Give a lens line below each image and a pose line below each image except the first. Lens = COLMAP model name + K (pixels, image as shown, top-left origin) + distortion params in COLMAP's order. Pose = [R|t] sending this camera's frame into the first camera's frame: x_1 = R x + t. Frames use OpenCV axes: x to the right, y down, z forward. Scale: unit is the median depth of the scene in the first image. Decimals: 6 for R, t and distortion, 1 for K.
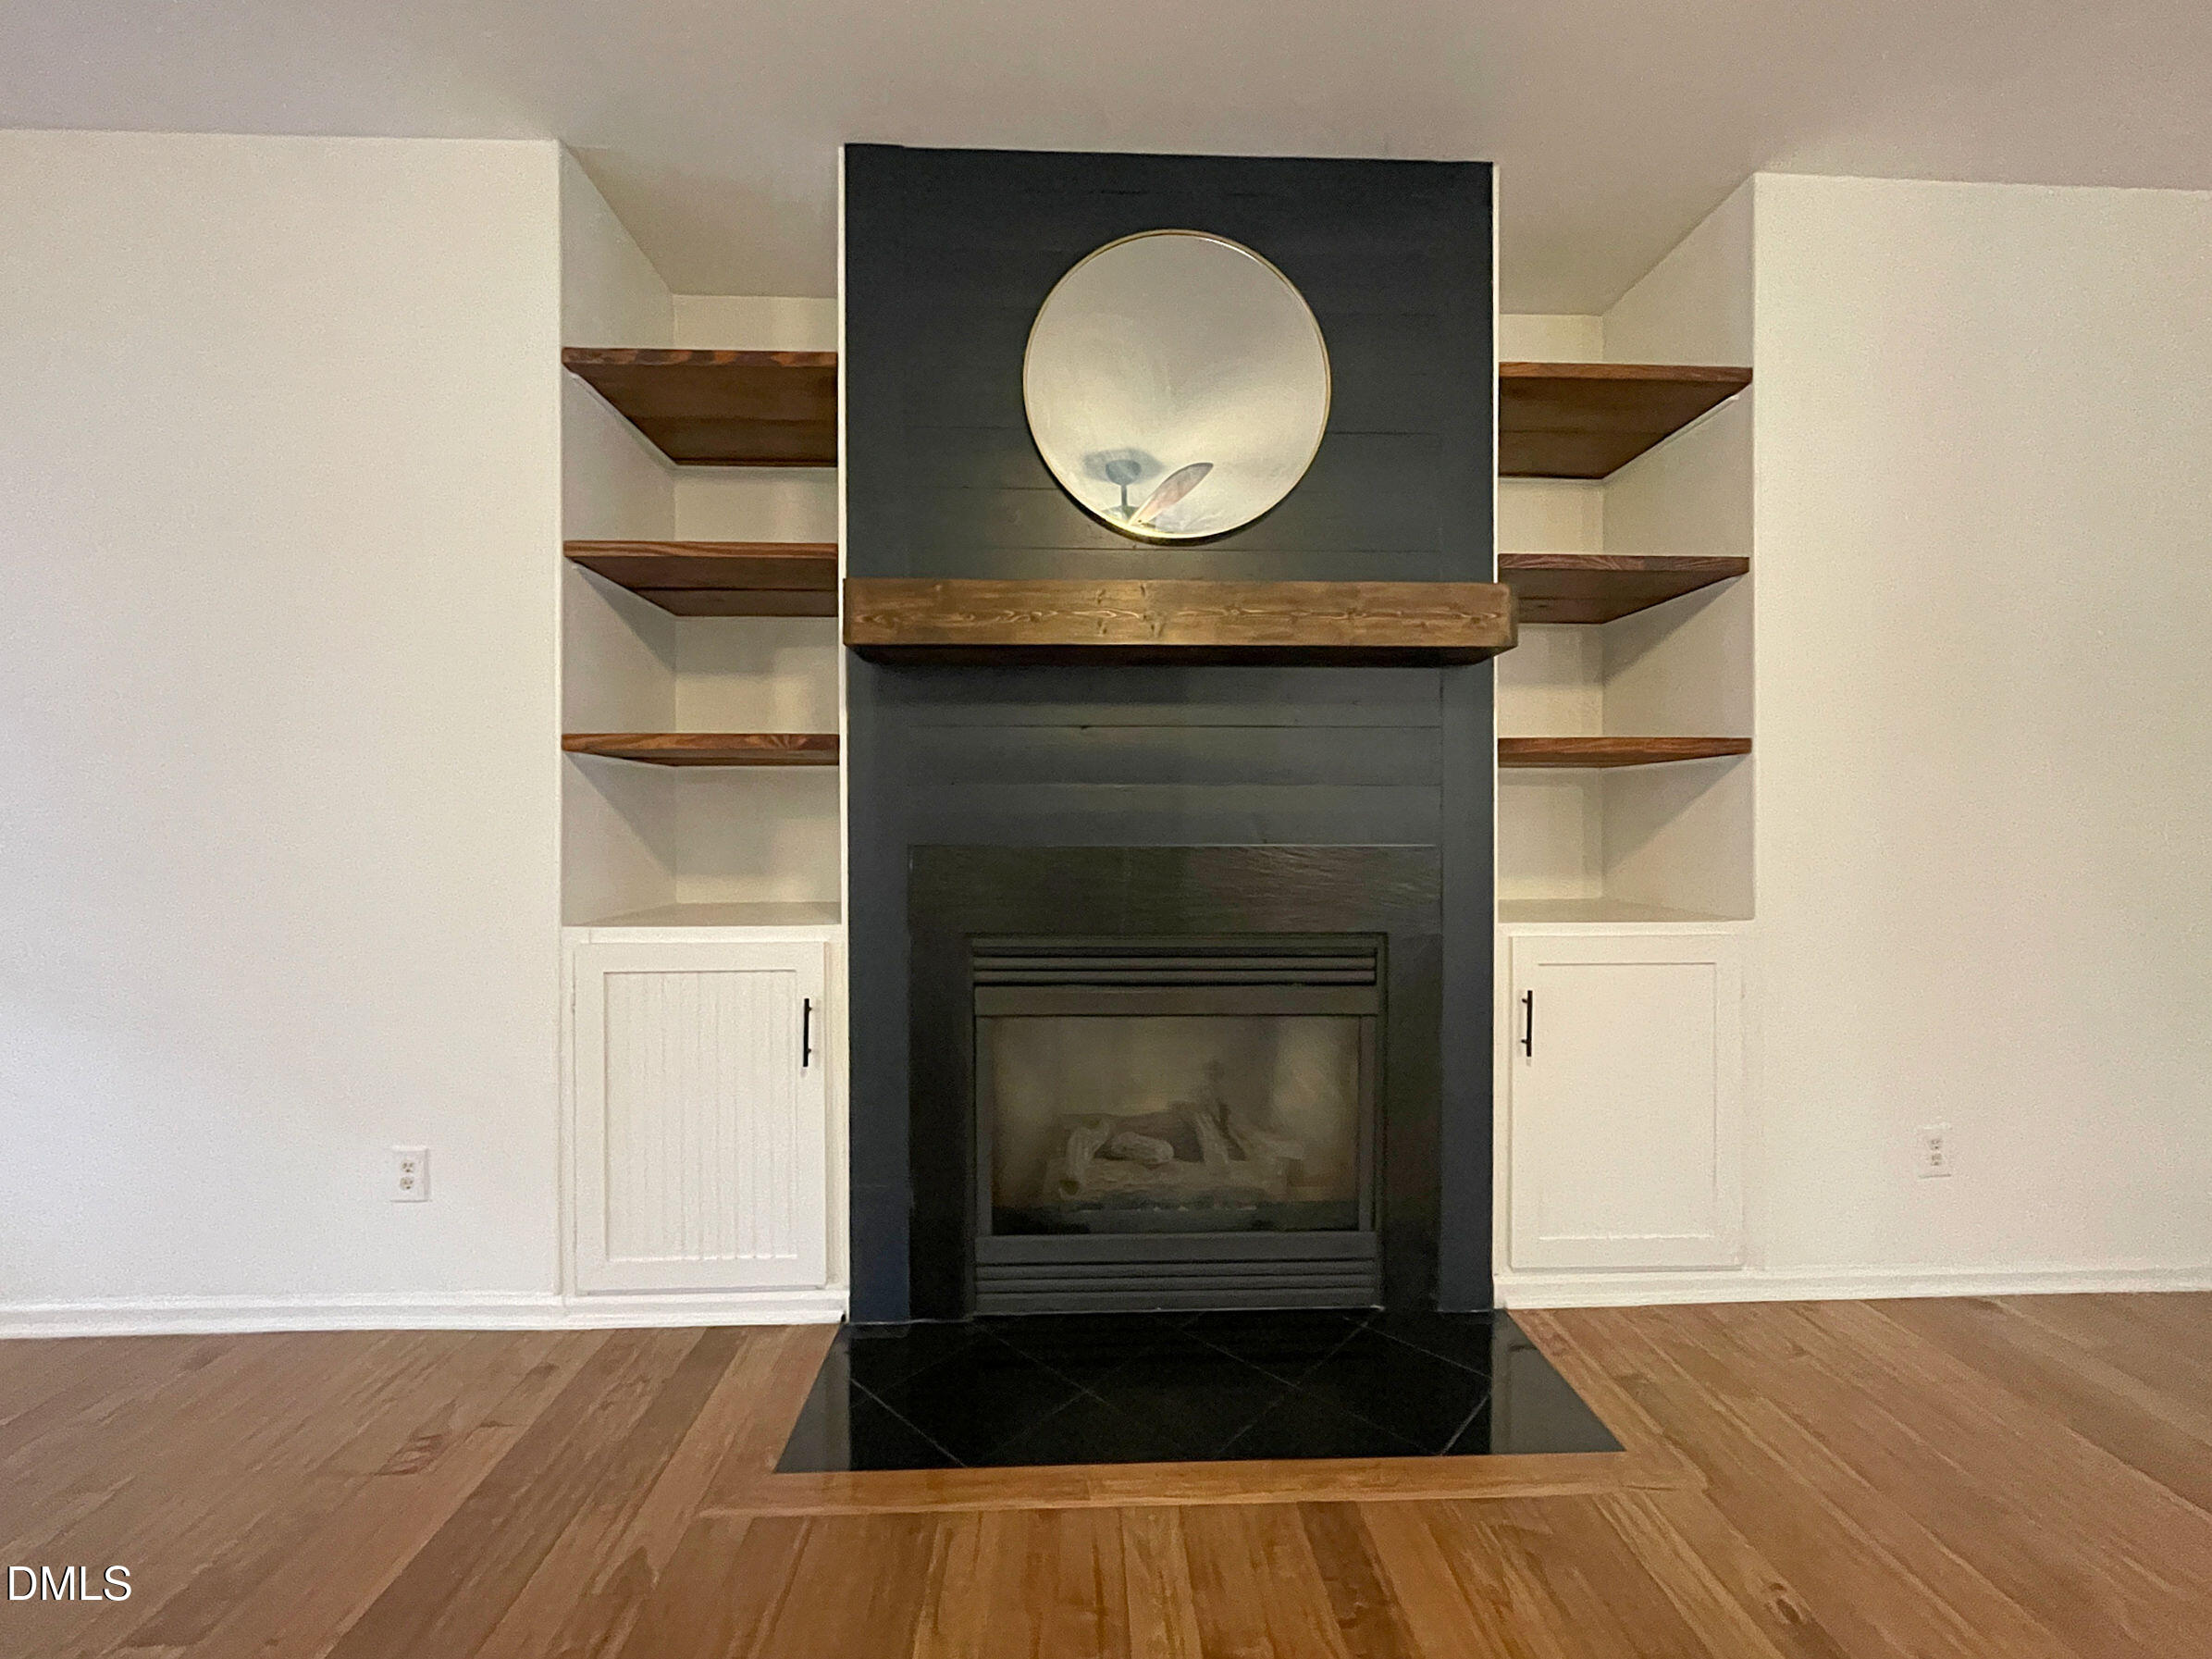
lens RADIAL K [[896.7, 0, 1103.2], [0, 896.7, 828.3], [0, 0, 1]] dist [-0.002752, 0.000089]
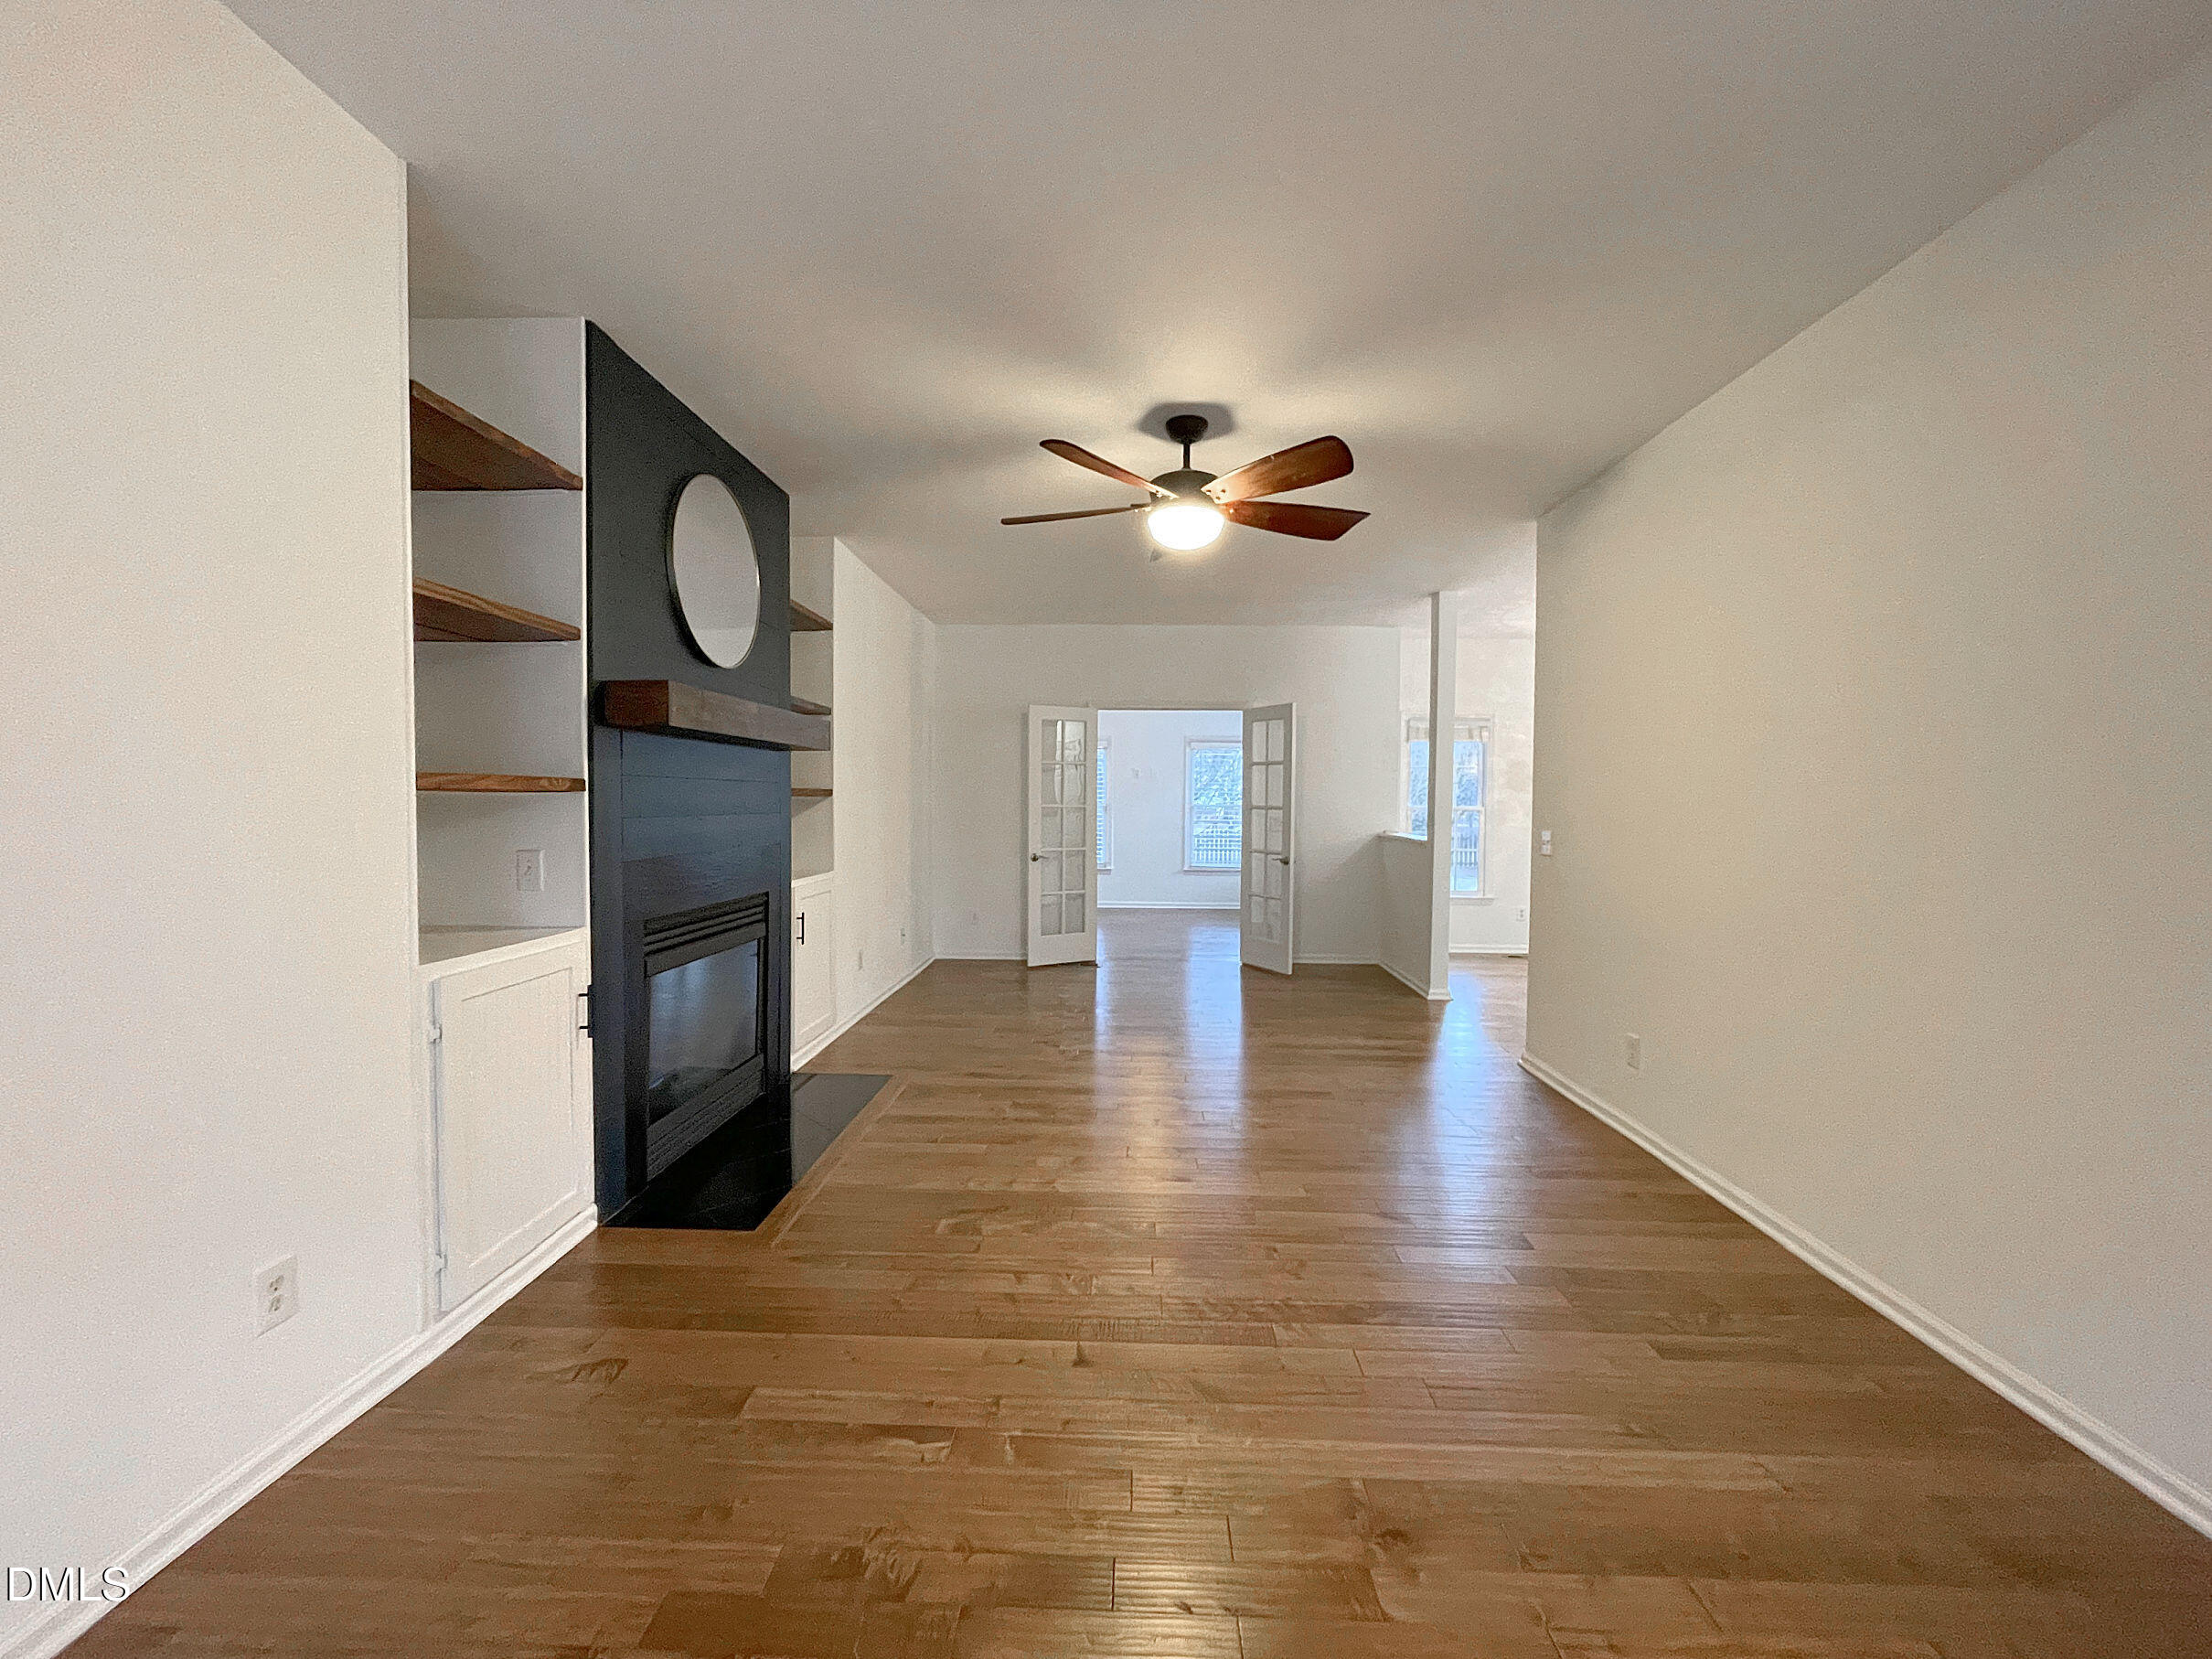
lens RADIAL K [[883.5, 0, 1106.0], [0, 883.5, 829.5], [0, 0, 1]] dist [-0.006756, -0.000368]
pose [[0.074497, -0.030599, 0.996752, -1.490224], [-0.000548, 0.999528, 0.030726, -0.071048], [-0.997221, -0.002835, 0.074445, 0.161243]]
